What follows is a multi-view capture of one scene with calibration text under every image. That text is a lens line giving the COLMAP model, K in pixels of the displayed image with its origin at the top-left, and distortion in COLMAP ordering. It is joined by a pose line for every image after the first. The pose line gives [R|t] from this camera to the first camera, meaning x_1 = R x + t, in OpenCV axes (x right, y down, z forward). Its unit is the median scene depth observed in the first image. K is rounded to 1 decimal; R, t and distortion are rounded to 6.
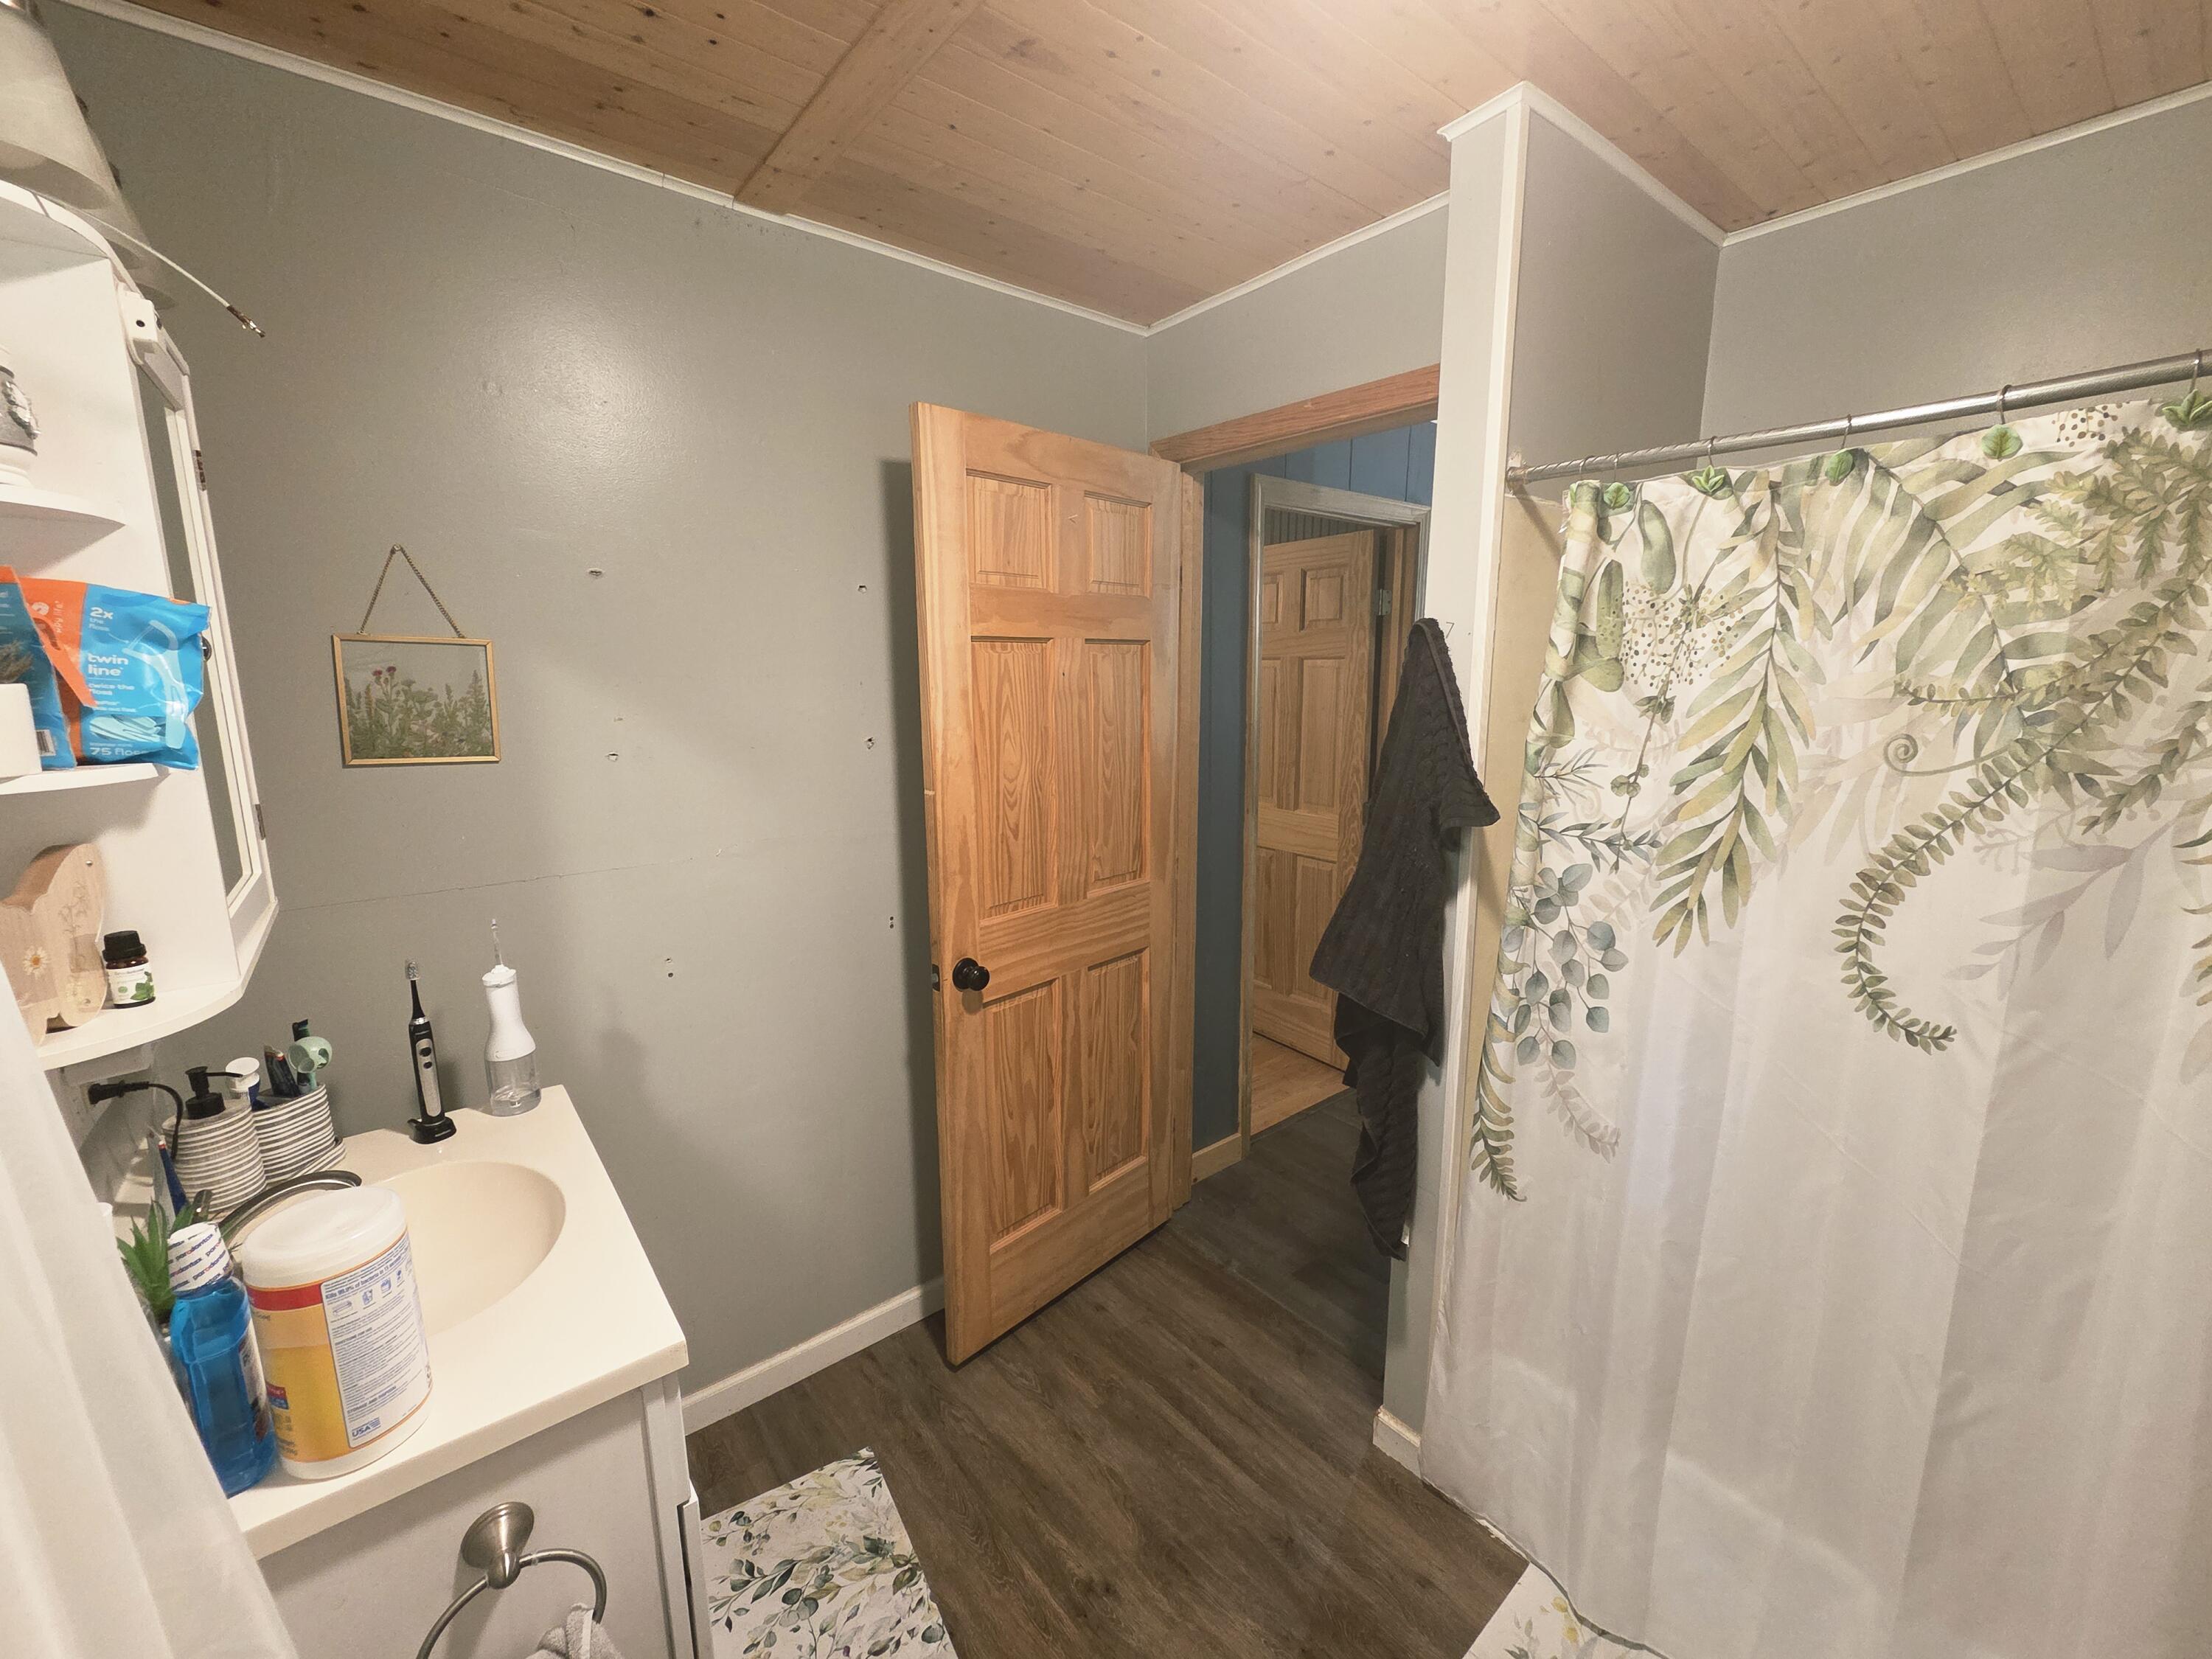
lens RADIAL K [[908.2, 0, 1121.1], [0, 908.2, 834.4], [0, 0, 1]] dist [0.003511, 0.000228]
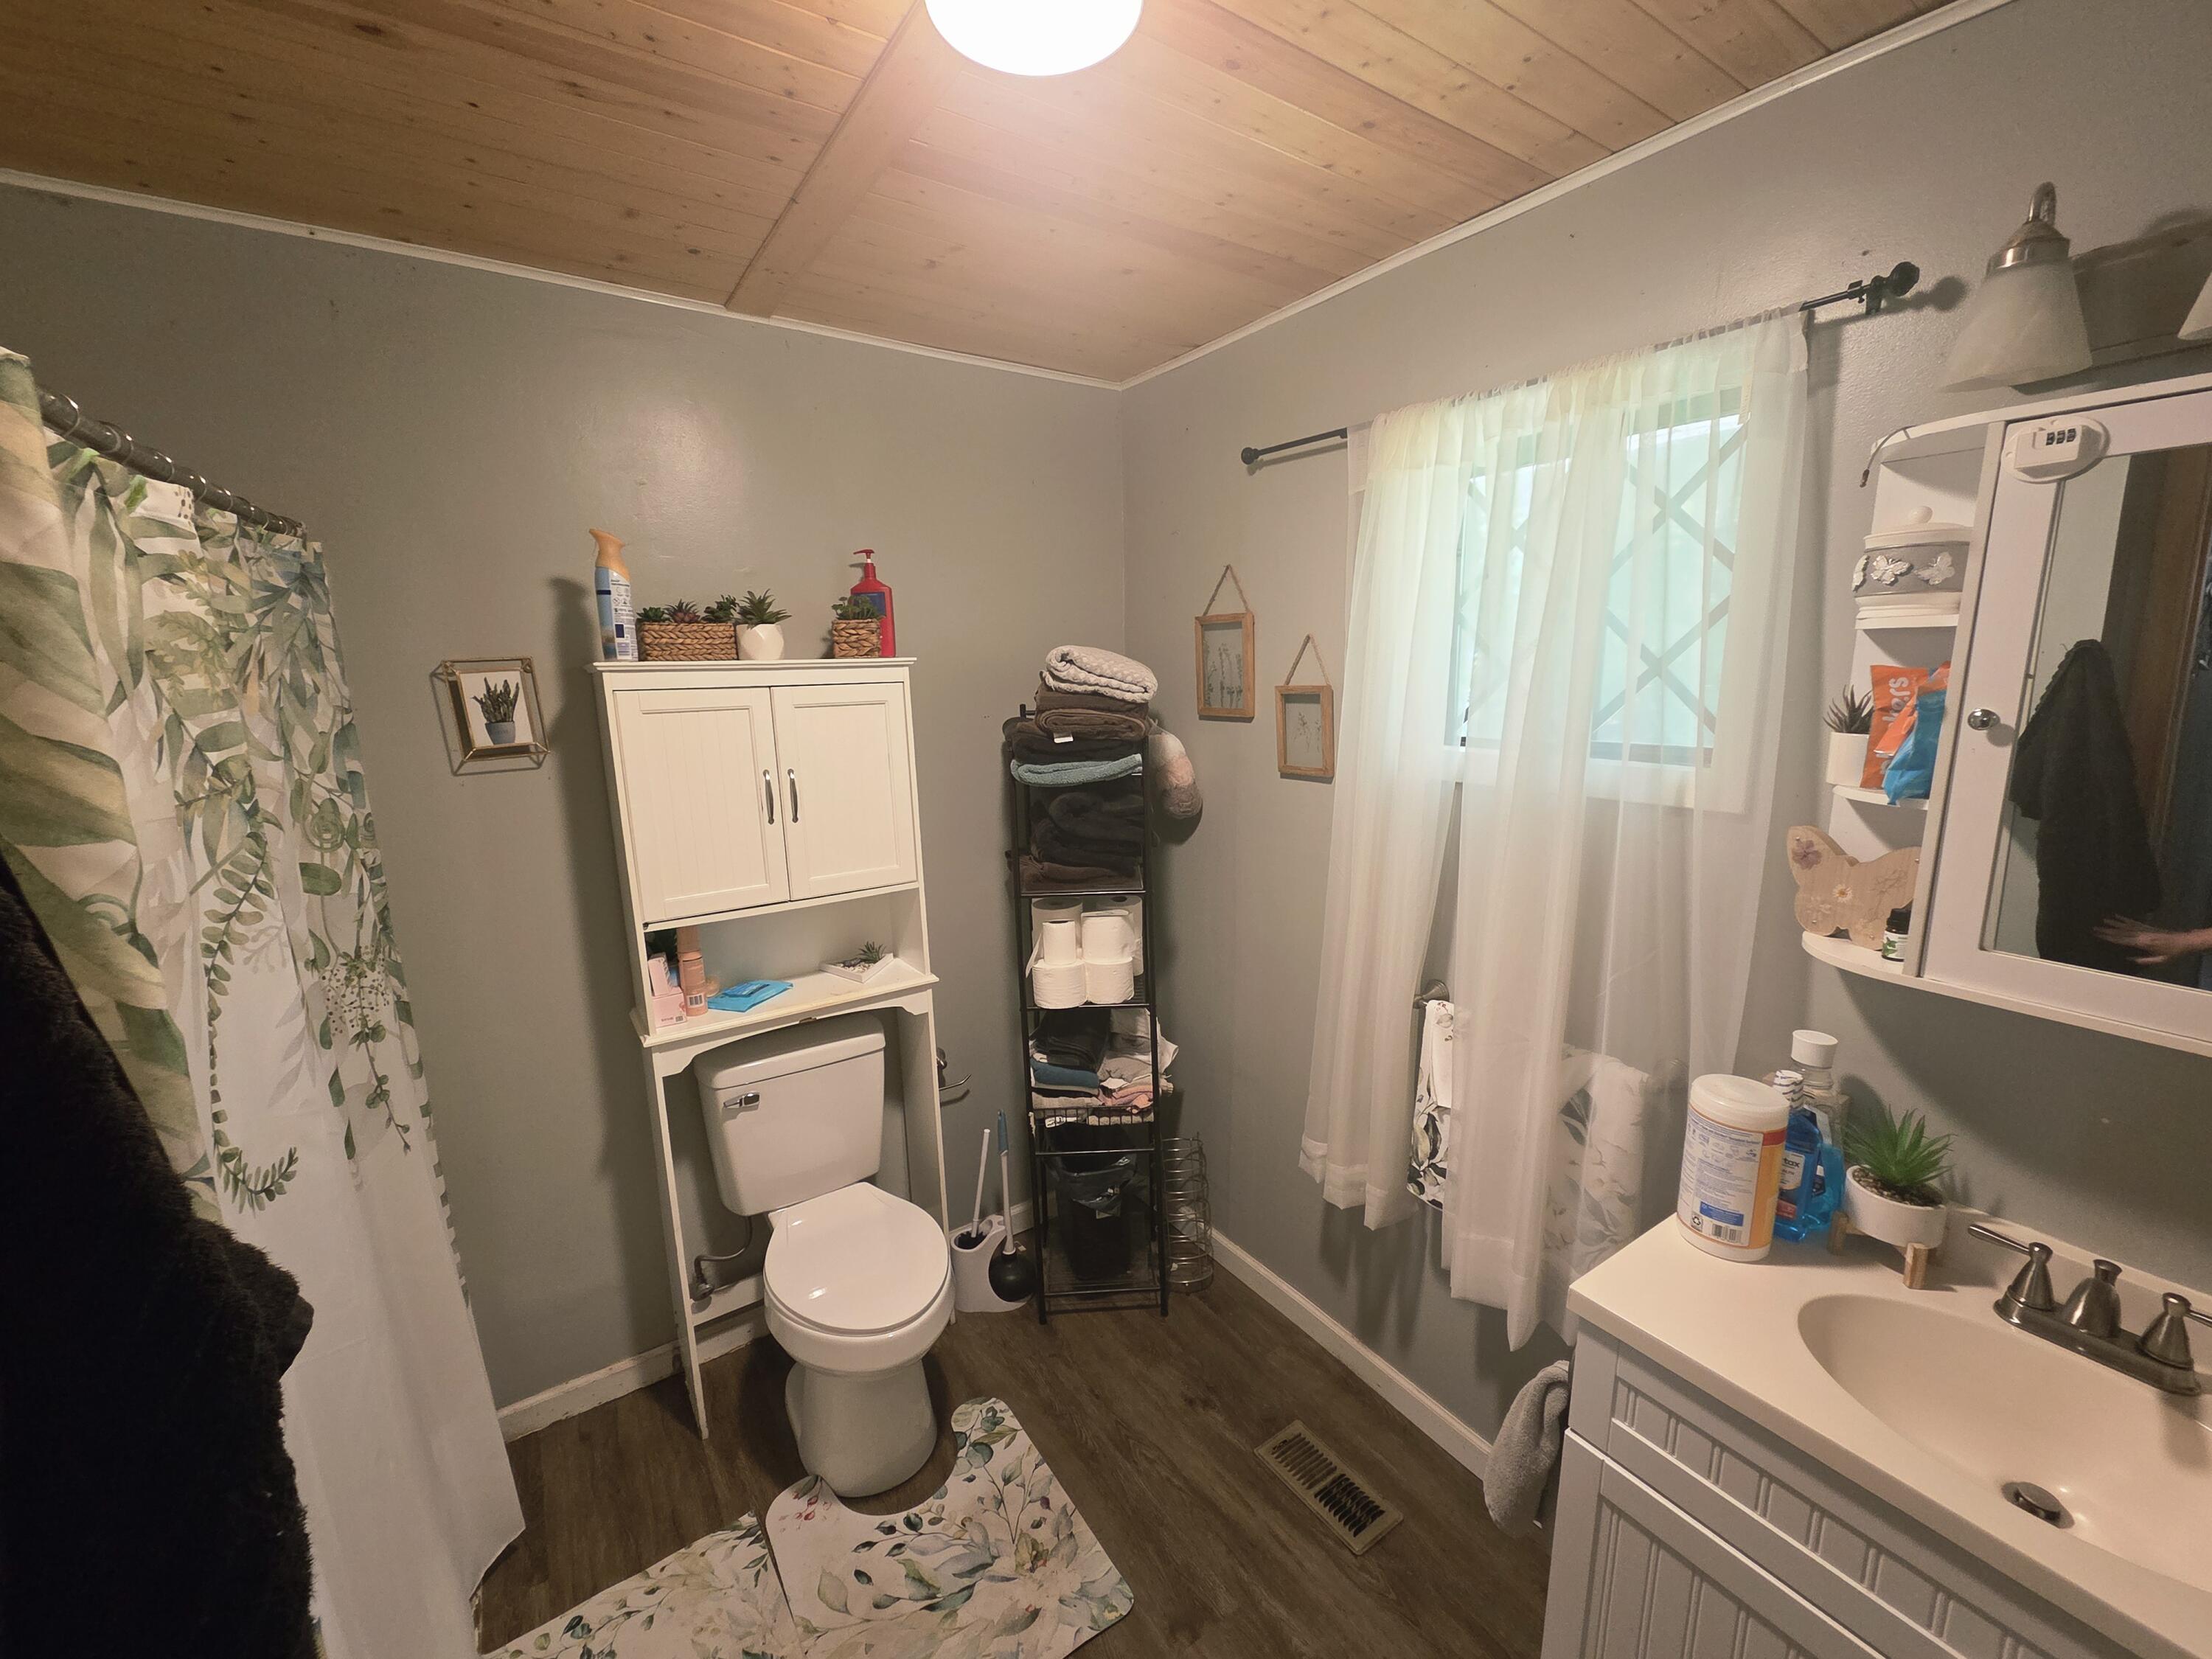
lens RADIAL K [[890.9, 0, 1106.4], [0, 890.9, 869.9], [0, 0, 1]] dist [-0.011146, 0.000094]
pose [[-0.994519, -0.006462, 0.104358, 0.005718], [0.035616, 0.917464, 0.396221, -0.392315], [-0.098304, 0.397766, -0.912205, 1.725819]]
